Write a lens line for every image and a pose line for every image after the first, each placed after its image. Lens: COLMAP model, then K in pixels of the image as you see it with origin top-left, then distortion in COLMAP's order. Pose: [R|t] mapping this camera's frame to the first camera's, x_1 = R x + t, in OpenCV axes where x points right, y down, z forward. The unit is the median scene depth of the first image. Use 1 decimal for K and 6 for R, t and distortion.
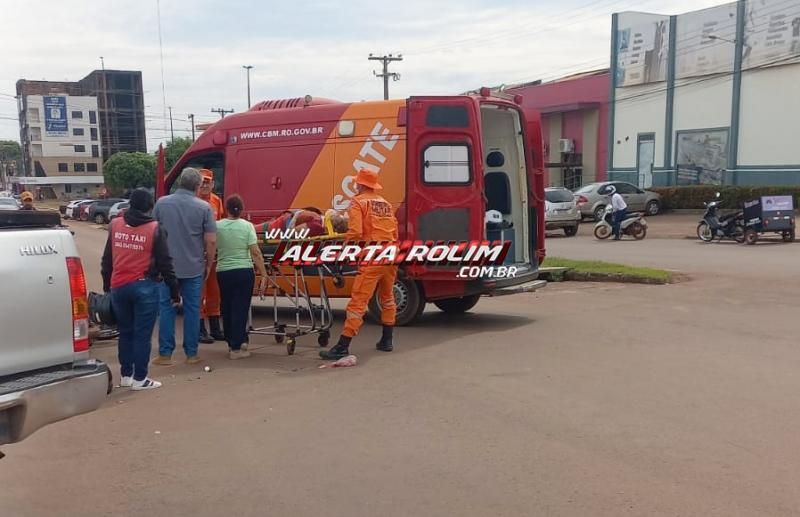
lens RADIAL K [[1043.6, 0, 390.3], [0, 1043.6, 331.9], [0, 0, 1]] dist [0.074692, 0.000000]
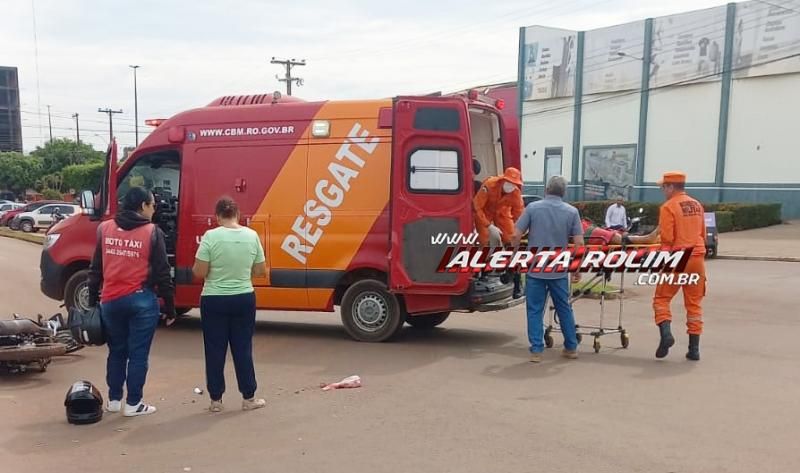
lens RADIAL K [[1041.9, 0, 400.4], [0, 1041.9, 354.4], [0, 0, 1]] dist [0.086969, 0.000000]
pose [[0.992525, 0.004940, 0.121945, -0.038572], [-0.006341, 0.999918, 0.011106, -0.002337], [-0.121880, -0.011796, 0.992475, 0.031200]]
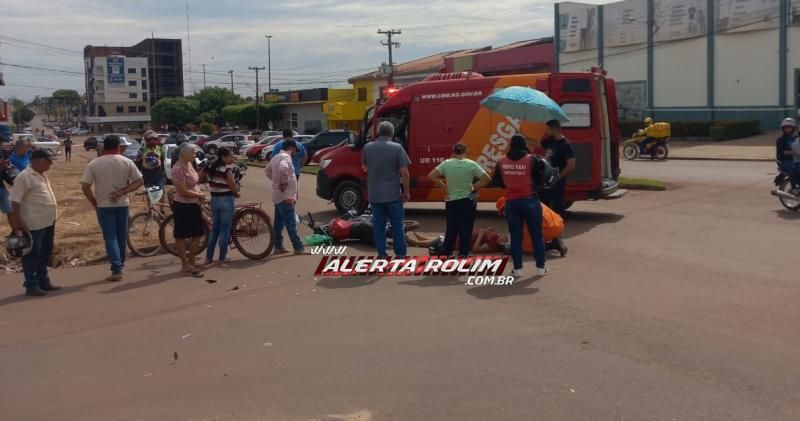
lens RADIAL K [[780.9, 0, 391.3], [0, 780.9, 149.6], [0, 0, 1]] dist [0.077666, 0.000000]
pose [[0.998552, -0.011358, 0.052573, -0.120604], [0.016550, 0.994910, -0.099404, 0.000774], [-0.051177, 0.100130, 0.993657, -0.059143]]
